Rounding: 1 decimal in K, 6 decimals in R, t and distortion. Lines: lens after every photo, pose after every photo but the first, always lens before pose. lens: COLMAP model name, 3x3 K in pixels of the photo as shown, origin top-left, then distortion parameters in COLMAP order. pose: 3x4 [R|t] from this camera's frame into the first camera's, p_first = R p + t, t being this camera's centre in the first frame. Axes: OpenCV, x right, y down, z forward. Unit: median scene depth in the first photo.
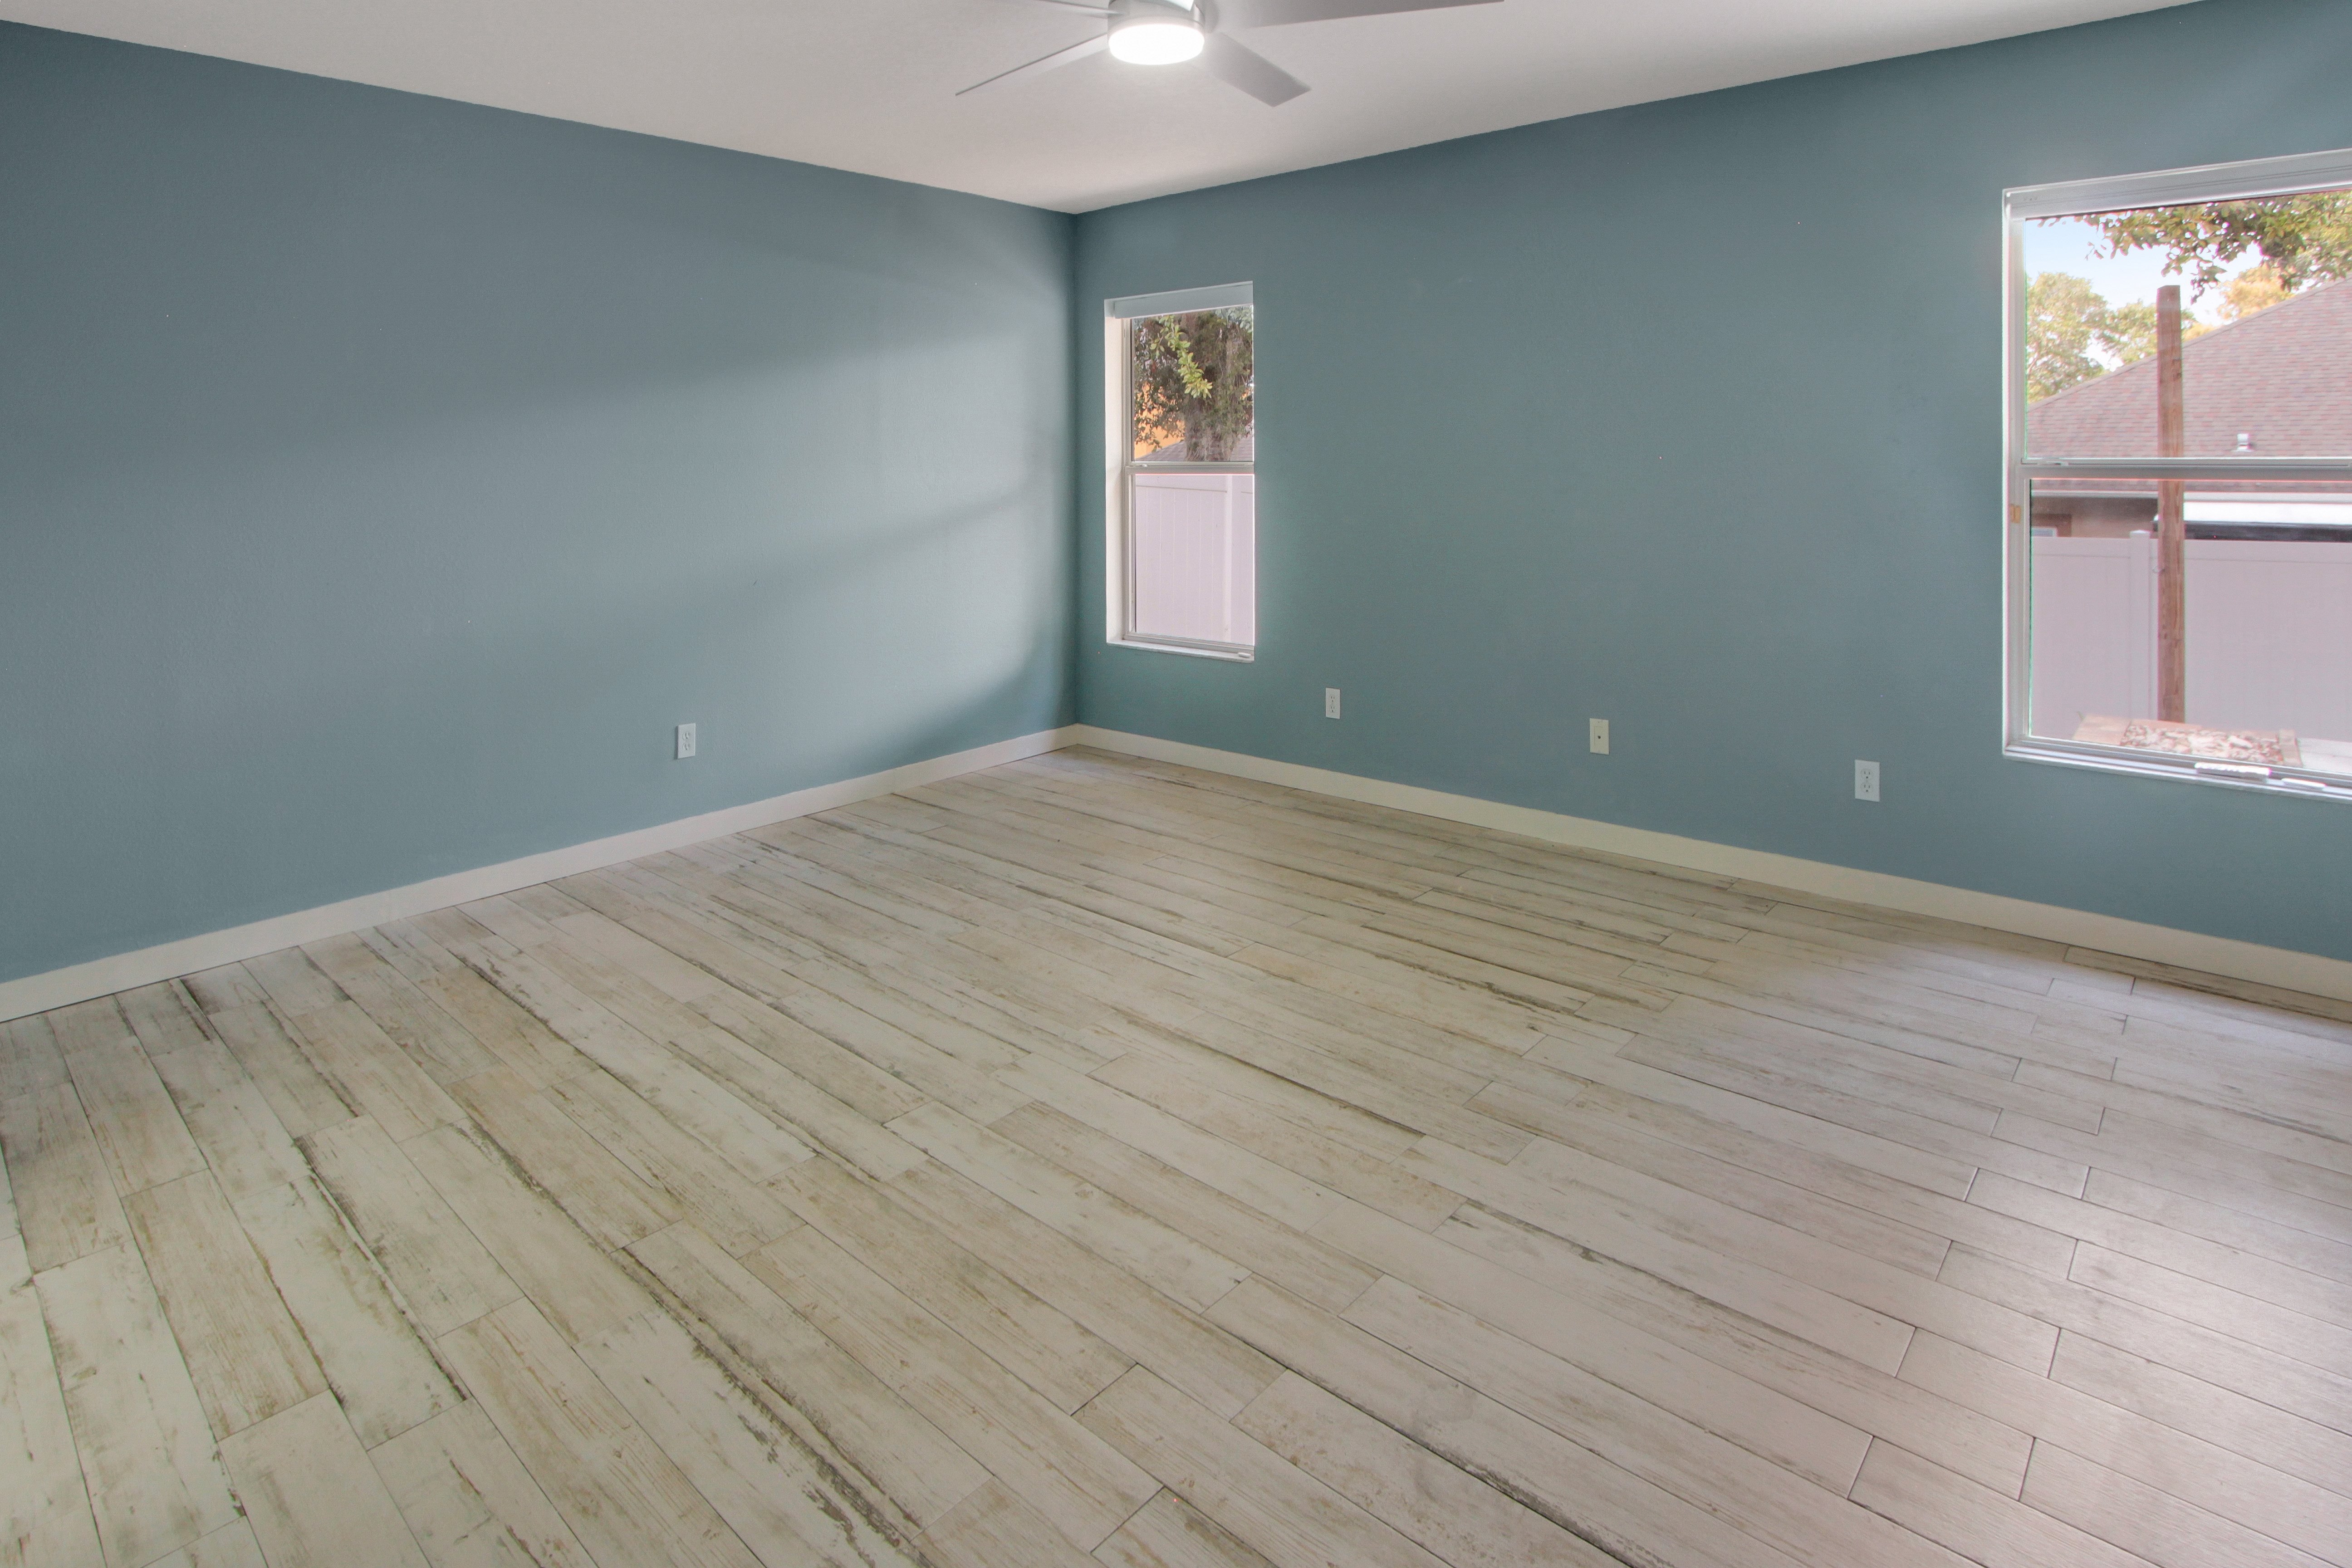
lens RADIAL K [[1170.9, 0, 1176.0], [0, 1170.9, 784.0], [0, 0, 1]] dist [-0.002727, 0.000712]
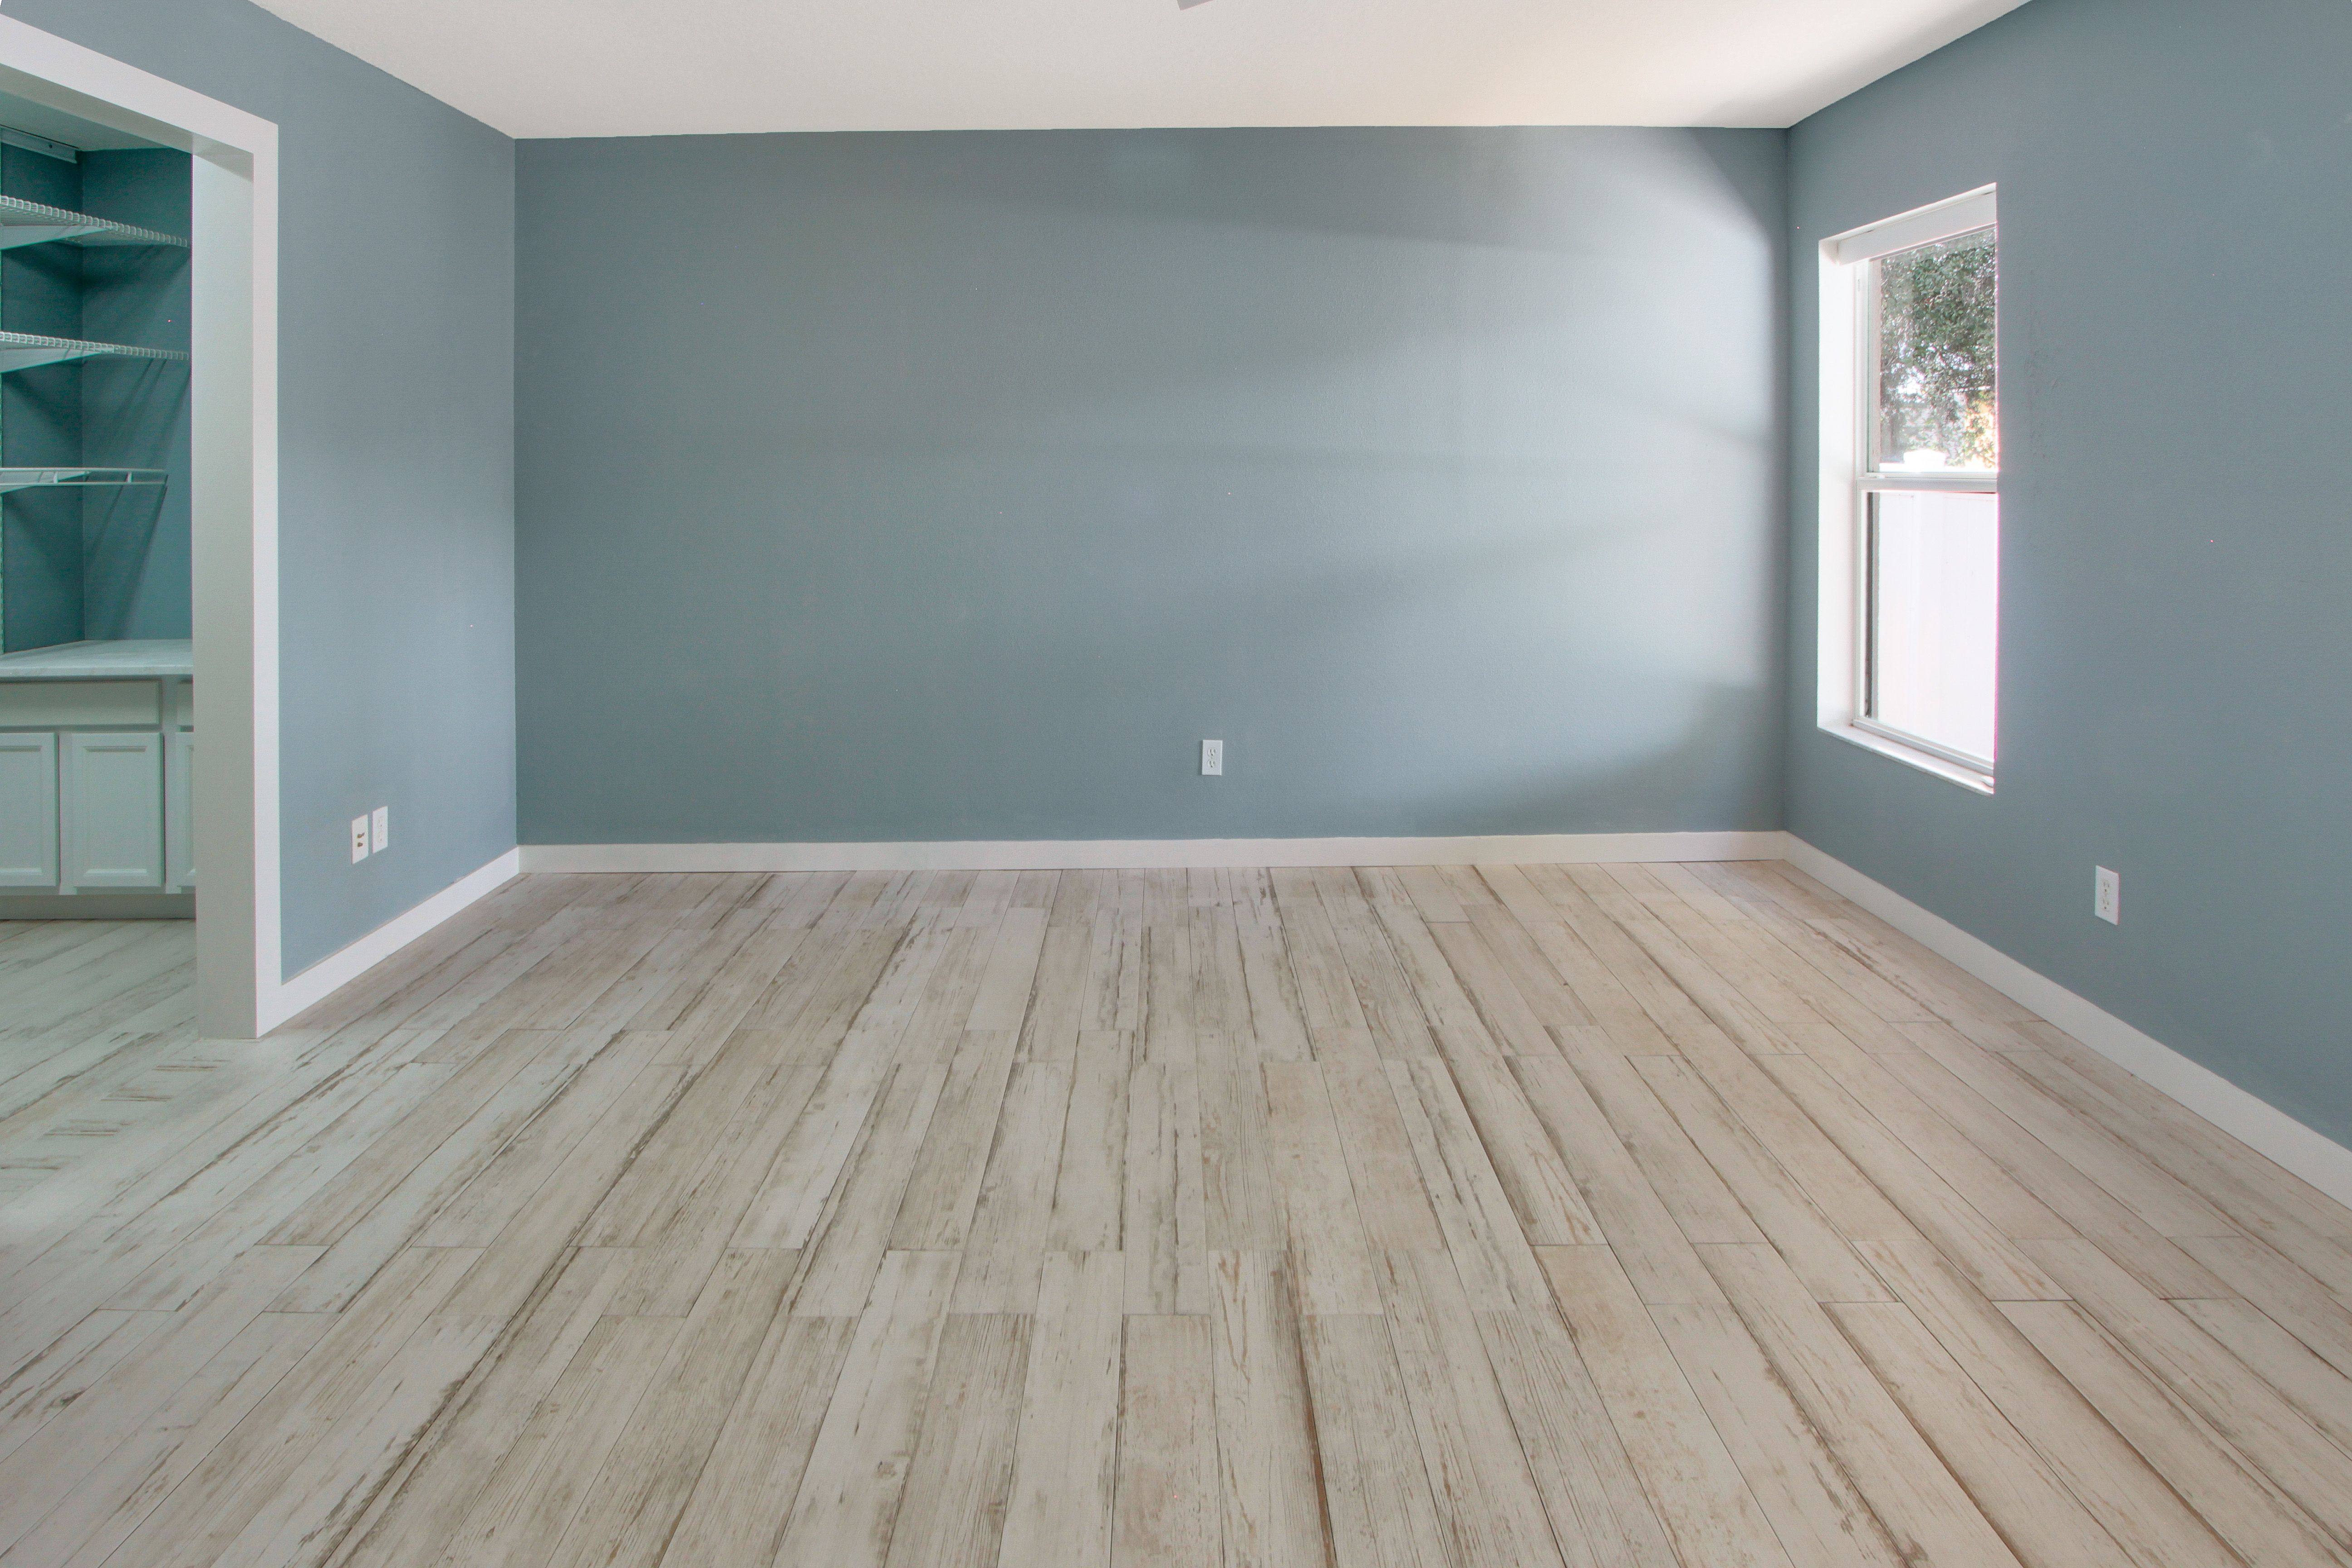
lens RADIAL K [[1235.5, 0, 1172.2], [0, 1235.5, 740.1], [0, 0, 1]] dist [-0.030233, 0.014644]
pose [[0.667450, 0.166430, -0.725818, 0.496745], [-0.198162, 0.979255, 0.042316, -0.155835], [0.717804, 0.115585, 0.686584, 0.531464]]
